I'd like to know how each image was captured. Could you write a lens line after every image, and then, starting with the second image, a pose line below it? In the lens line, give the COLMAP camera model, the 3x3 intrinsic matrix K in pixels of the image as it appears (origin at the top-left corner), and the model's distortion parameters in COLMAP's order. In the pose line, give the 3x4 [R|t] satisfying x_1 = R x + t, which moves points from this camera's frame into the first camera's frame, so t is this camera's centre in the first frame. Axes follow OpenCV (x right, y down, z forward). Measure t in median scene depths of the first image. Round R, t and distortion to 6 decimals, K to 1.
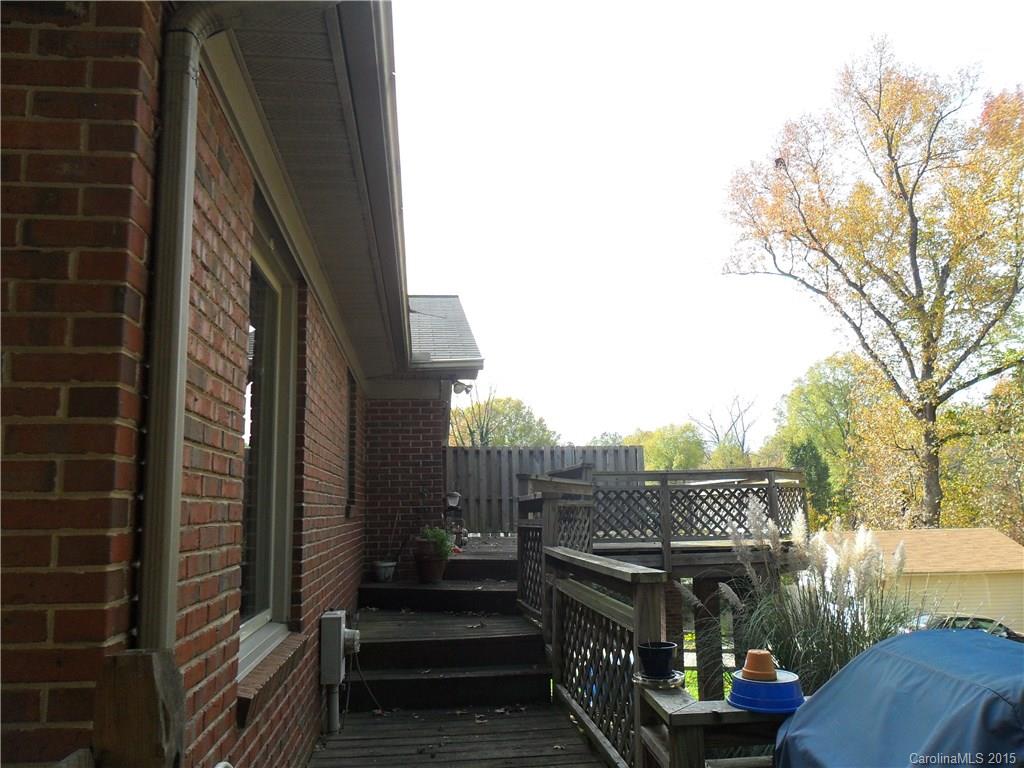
lens RADIAL K [[826.1, 0, 512.0], [0, 826.1, 384.0], [0, 0, 1]] dist [-0.028084, 0.002203]
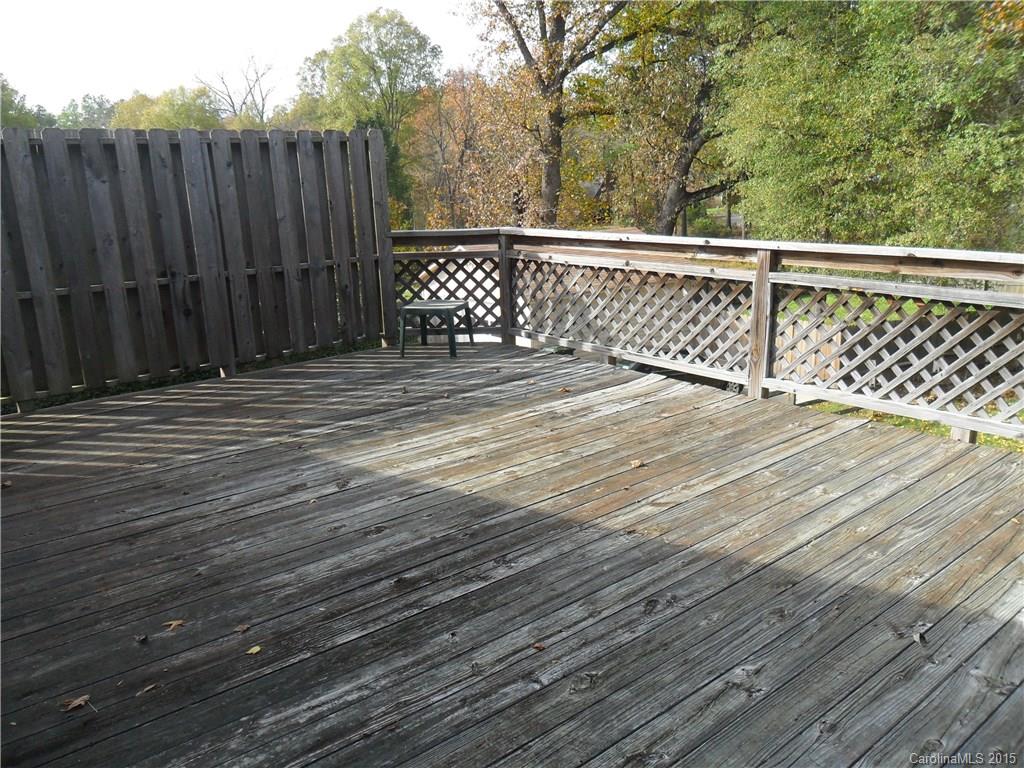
lens RADIAL K [[826.1, 0, 512.0], [0, 826.1, 384.0], [0, 0, 1]] dist [-0.028084, 0.002203]
pose [[0.837705, -0.142545, 0.527192, -0.006396], [-0.069322, 0.929773, 0.361549, 0.018550], [-0.541705, -0.339417, 0.768994, 0.283267]]
